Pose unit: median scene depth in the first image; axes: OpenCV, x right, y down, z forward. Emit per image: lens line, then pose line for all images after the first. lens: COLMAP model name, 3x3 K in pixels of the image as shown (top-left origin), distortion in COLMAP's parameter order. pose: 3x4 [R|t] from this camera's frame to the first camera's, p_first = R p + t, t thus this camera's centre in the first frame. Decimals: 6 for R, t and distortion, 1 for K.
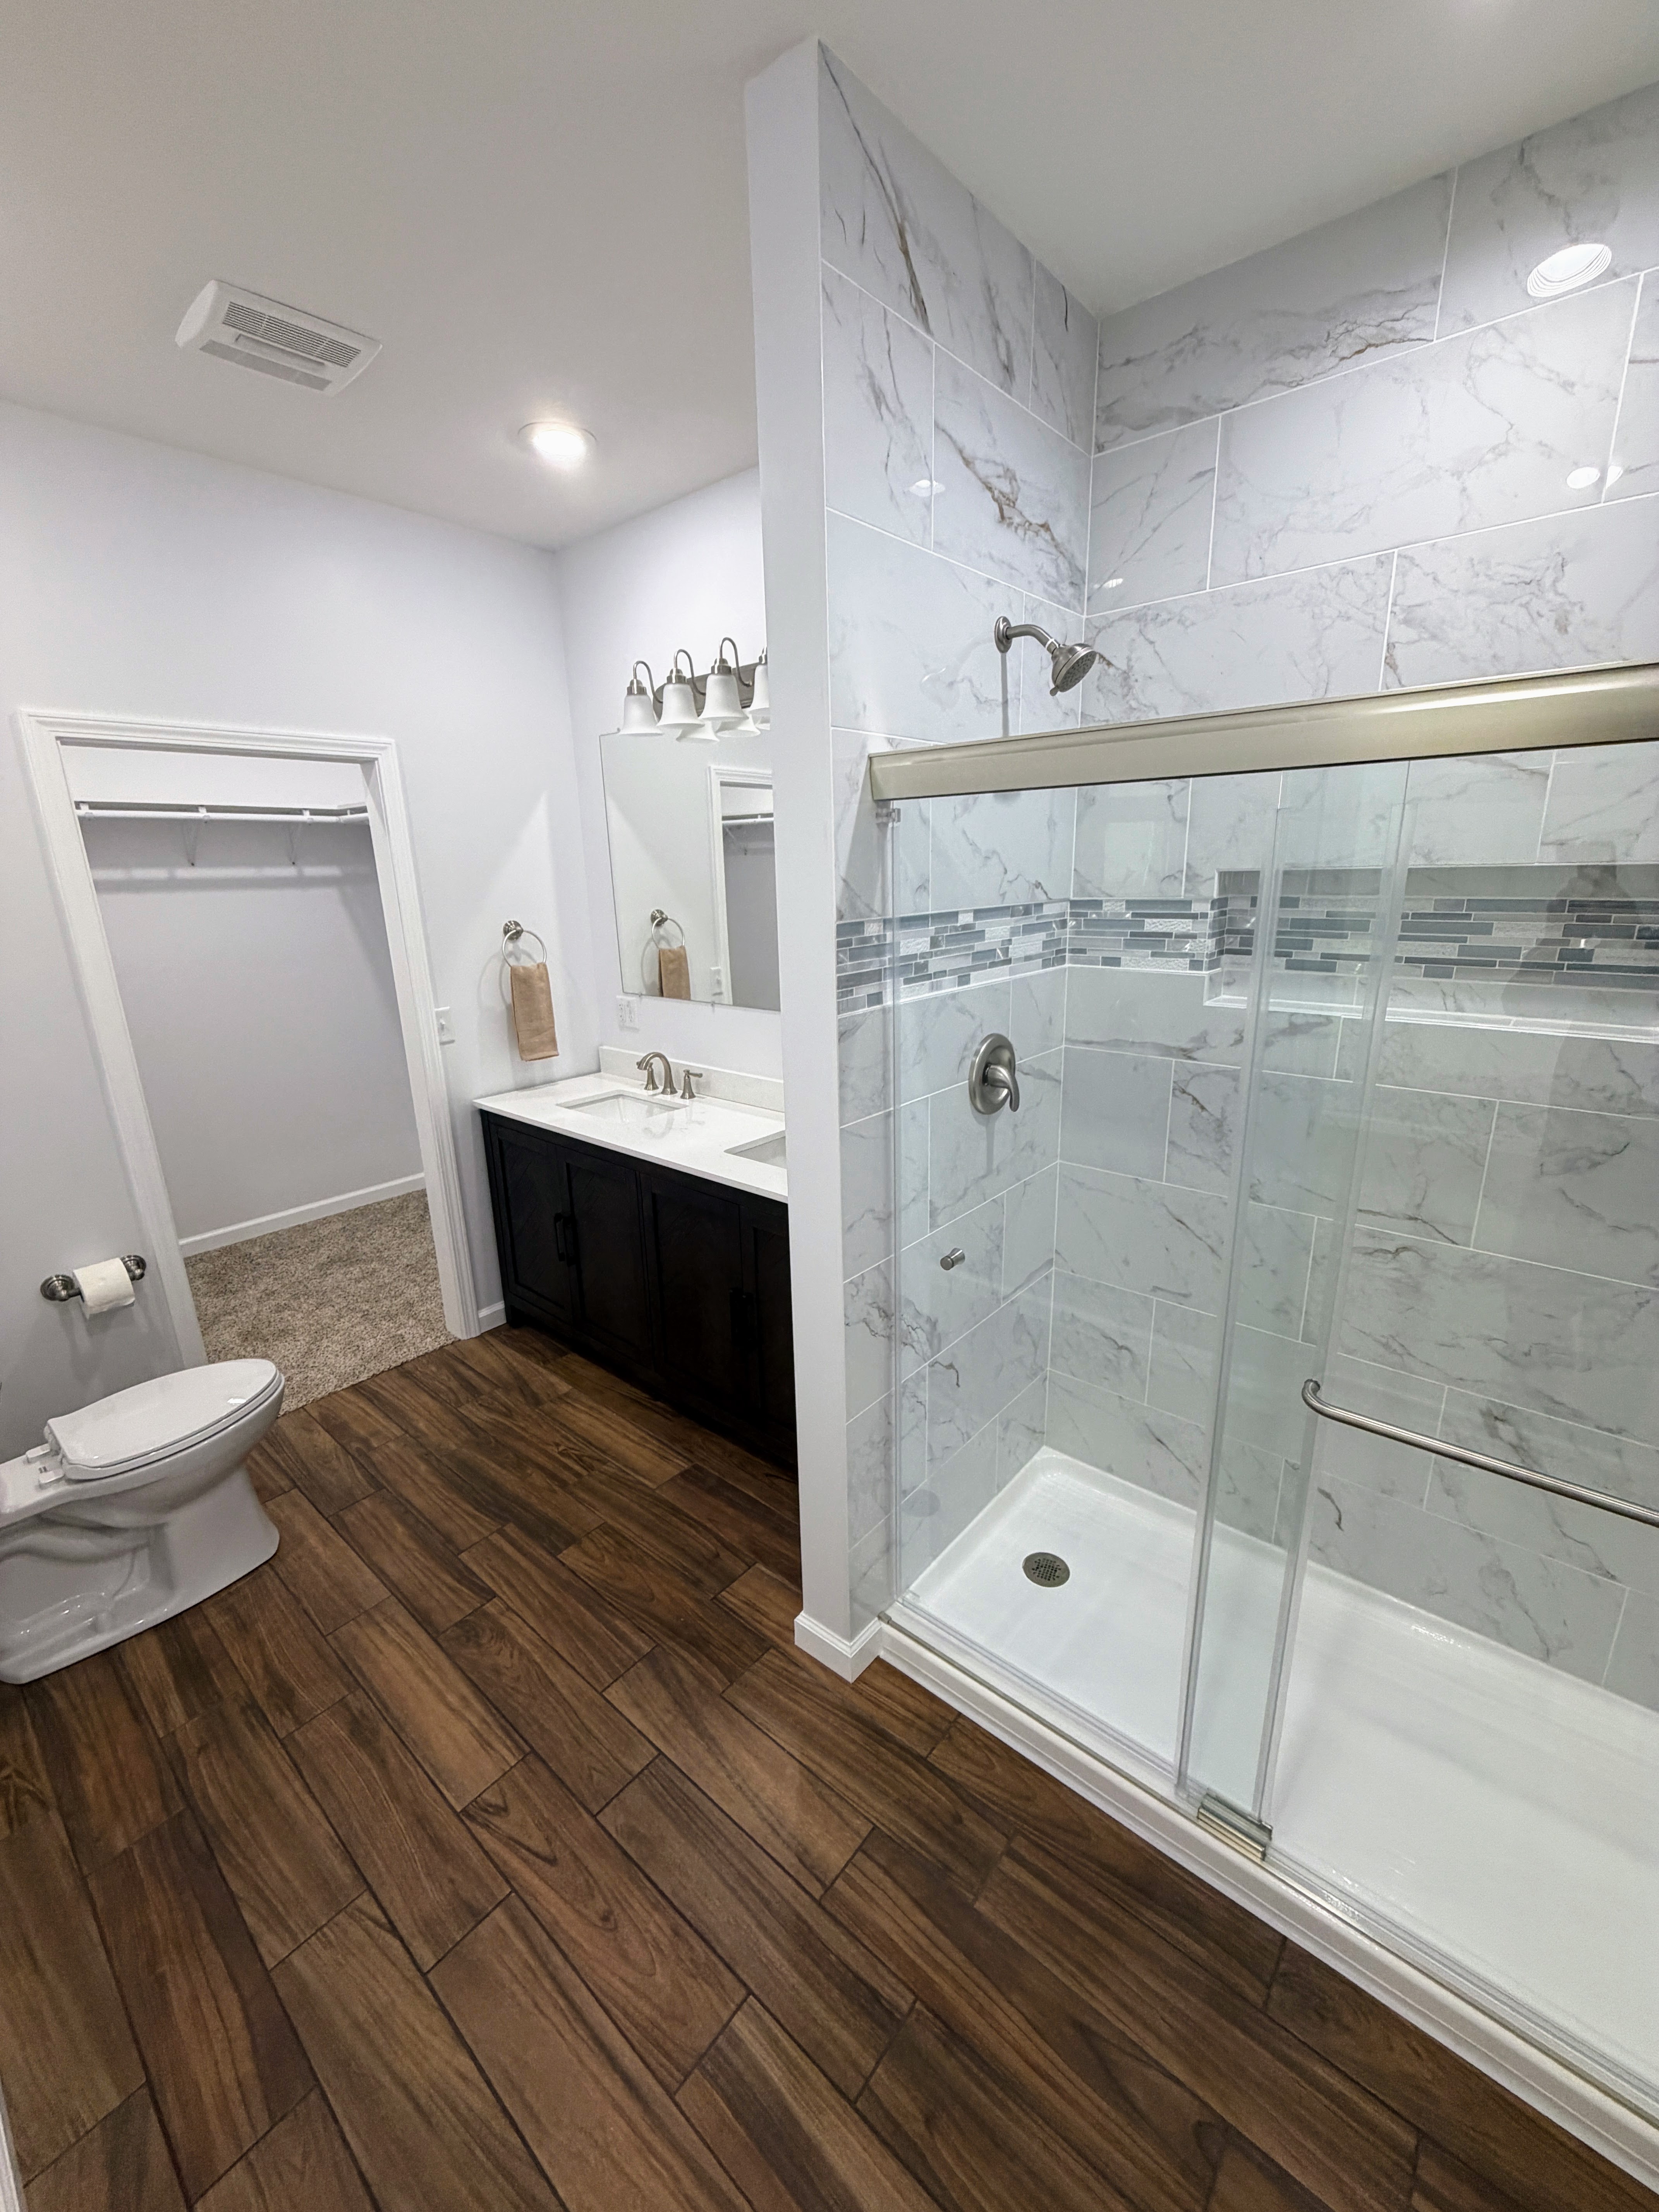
lens RADIAL K [[879.5, 0, 823.4], [0, 879.5, 1101.9], [0, 0, 1]] dist [-0.000282, -0.000217]
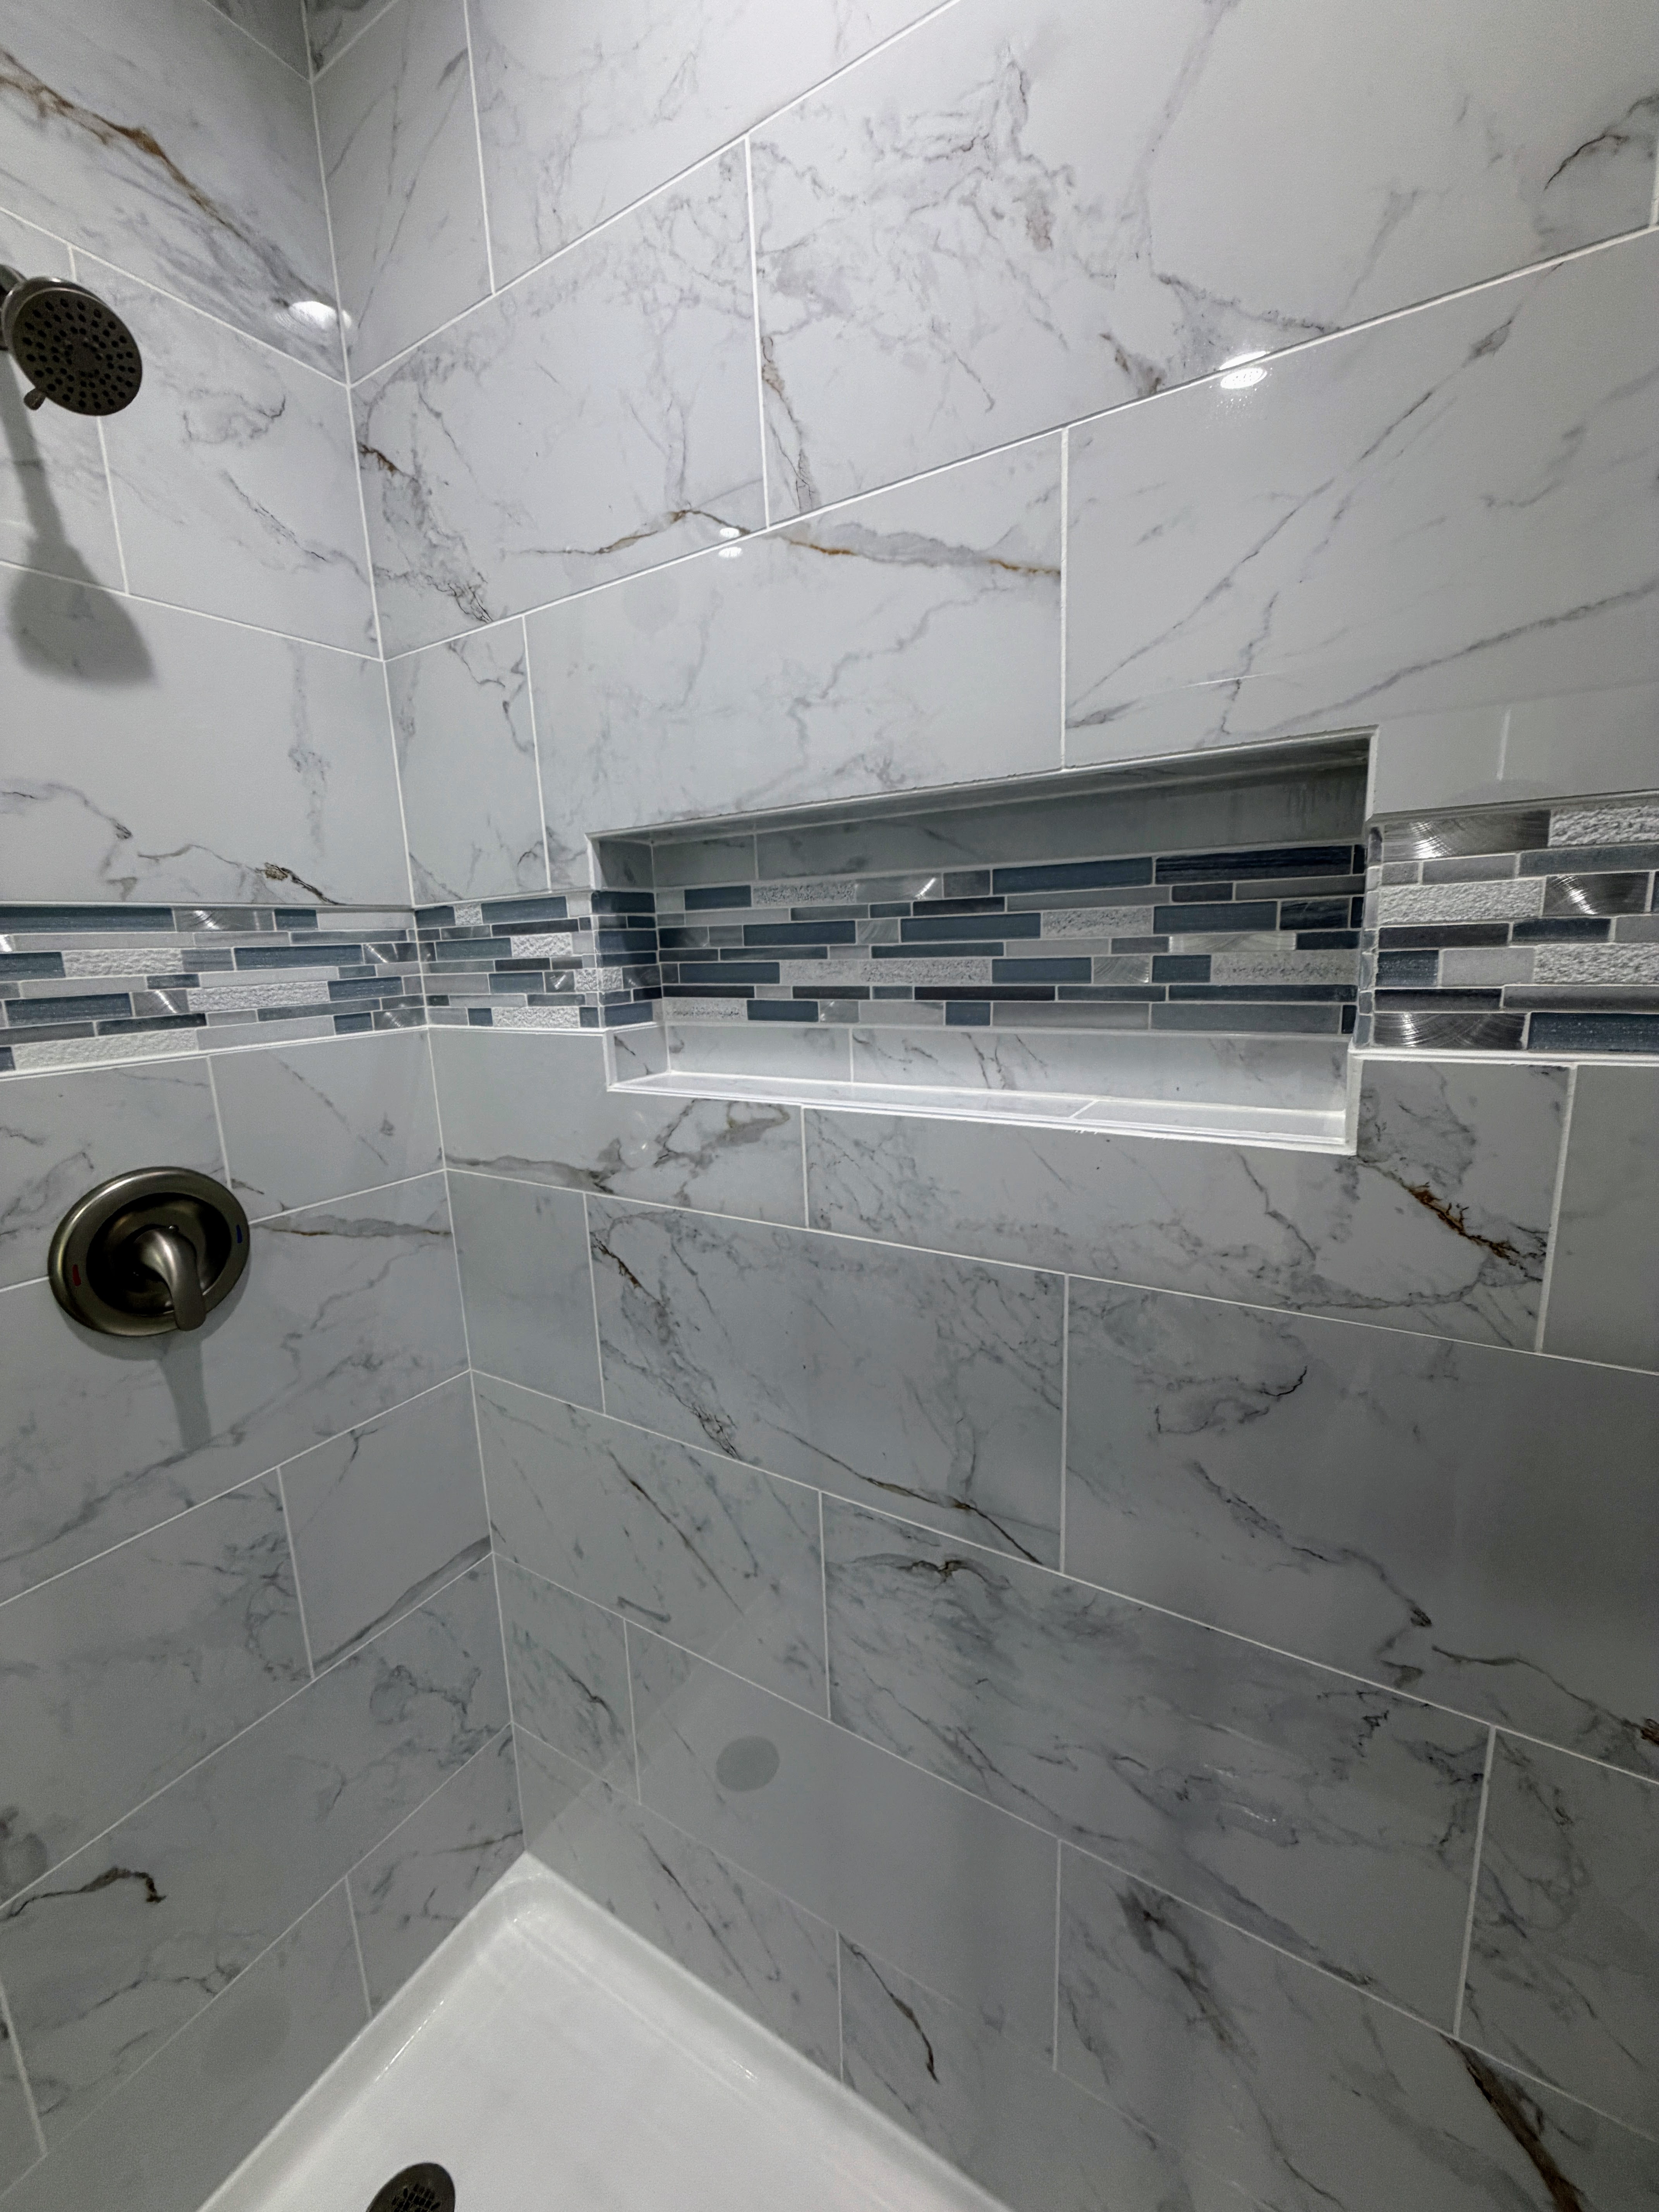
lens RADIAL K [[879.5, 0, 823.4], [0, 879.5, 1101.9], [0, 0, 1]] dist [-0.000282, -0.000217]
pose [[0.987027, -0.042902, 0.154719, 0.557302], [0.055658, 0.995313, -0.079079, -0.063096], [-0.150601, 0.086665, 0.984789, 0.533063]]
